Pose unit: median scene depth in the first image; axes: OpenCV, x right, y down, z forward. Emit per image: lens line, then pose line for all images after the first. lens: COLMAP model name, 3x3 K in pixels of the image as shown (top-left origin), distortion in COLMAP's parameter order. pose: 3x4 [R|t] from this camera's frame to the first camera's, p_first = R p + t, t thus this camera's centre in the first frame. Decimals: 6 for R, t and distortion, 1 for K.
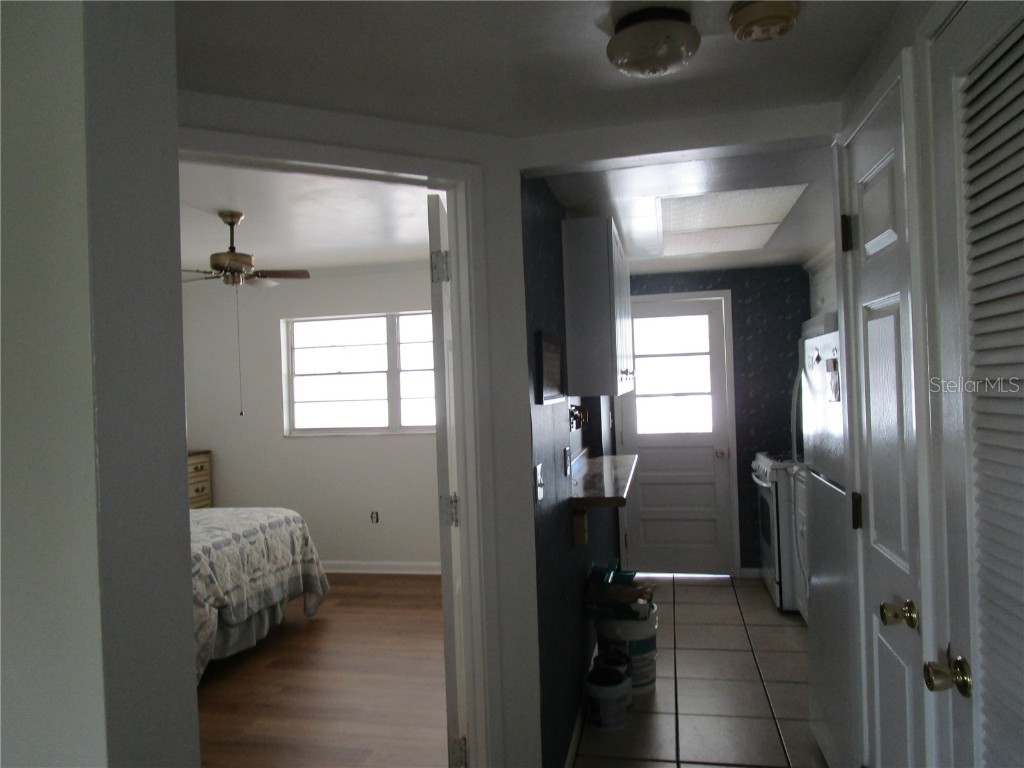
lens RADIAL K [[731.5, 0, 510.6], [0, 731.5, 386.3], [0, 0, 1]] dist [-0.028261, 0.014754]
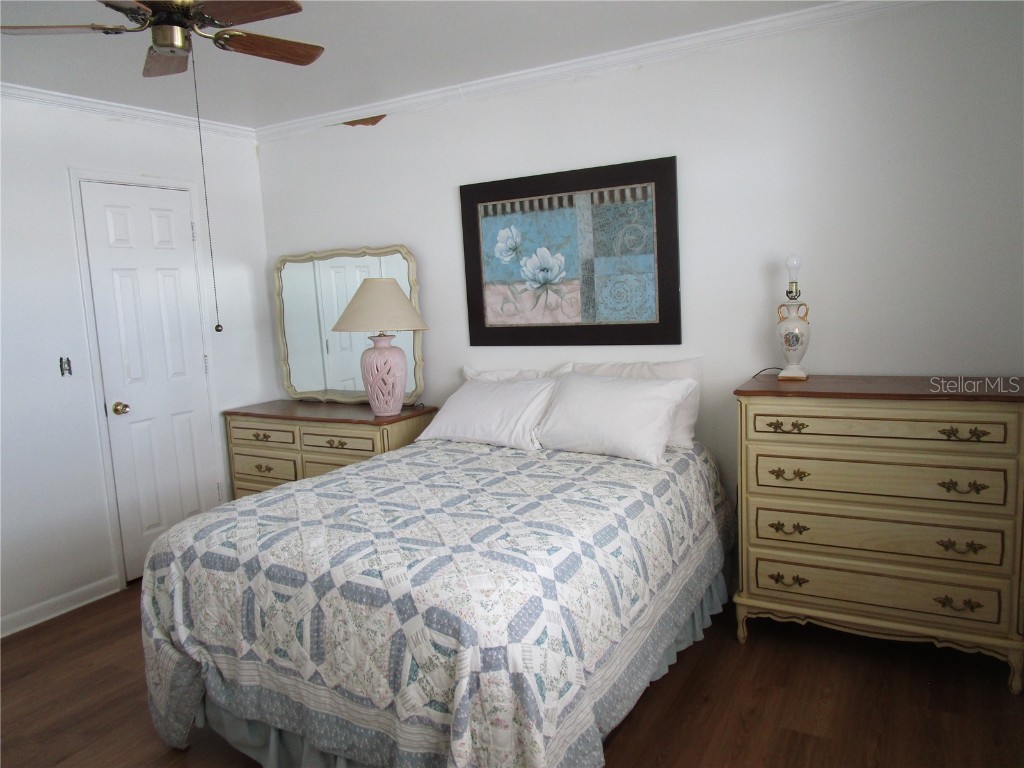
lens RADIAL K [[731.5, 0, 510.6], [0, 731.5, 386.3], [0, 0, 1]] dist [-0.028261, 0.014754]
pose [[-0.309459, 0.178097, -0.934086, 0.023037], [0.061502, 0.983996, 0.167238, 0.006653], [0.948922, -0.005695, -0.315460, 1.263984]]
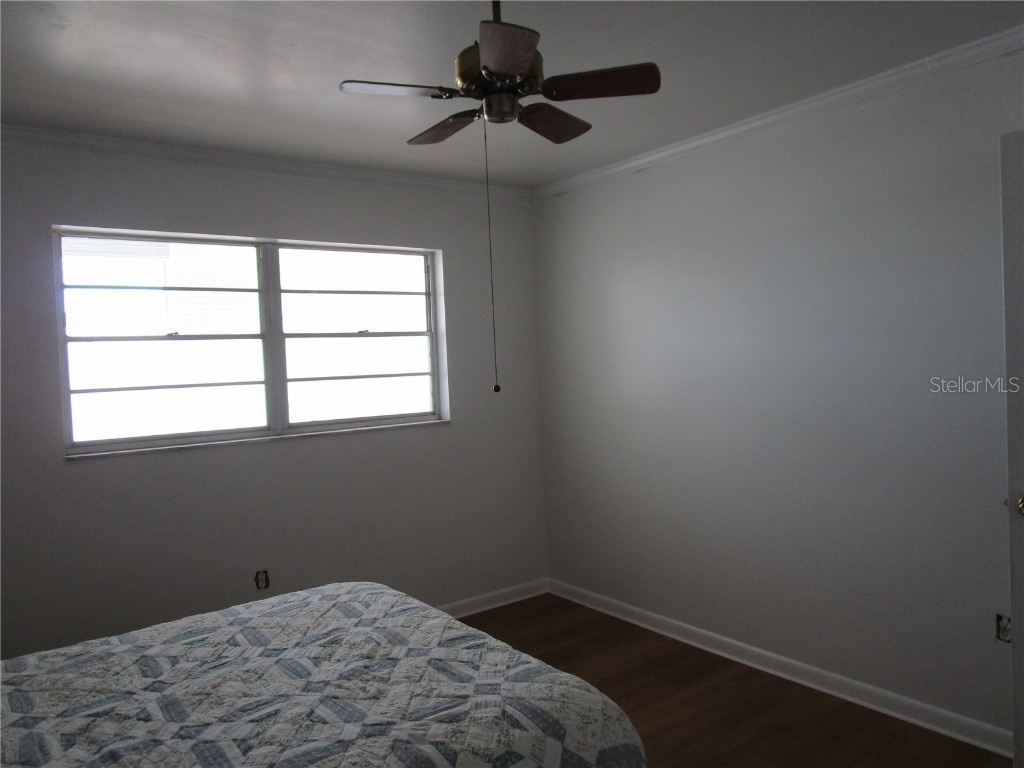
lens RADIAL K [[731.5, 0, 510.6], [0, 731.5, 386.3], [0, 0, 1]] dist [-0.028261, 0.014754]
pose [[0.666004, -0.020077, 0.745678, -0.689629], [0.023127, 0.999713, 0.006262, 0.031715], [-0.745590, 0.013075, 0.666277, 0.633759]]
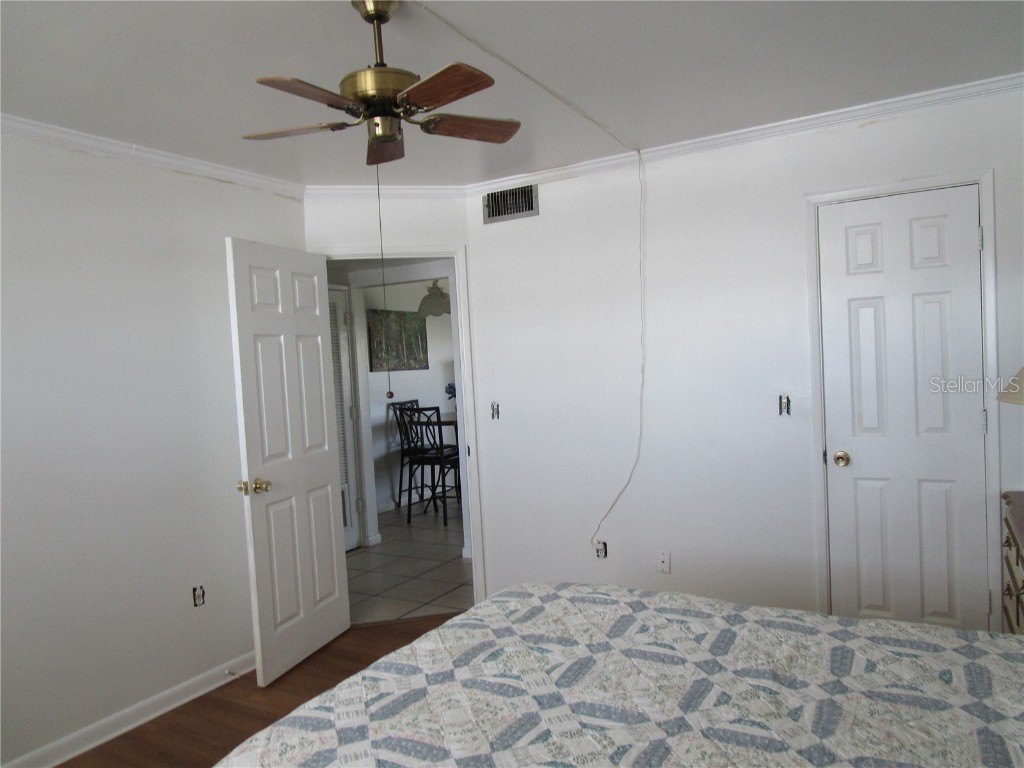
lens RADIAL K [[726.2, 0, 512.0], [0, 726.2, 384.0], [0, 0, 1]] dist [0.007631, 0.003713]
pose [[-0.947632, 0.080094, 0.309159, -0.570223], [0.091172, 0.995602, 0.021529, 0.023868], [-0.306075, 0.048589, -0.950767, 1.373936]]
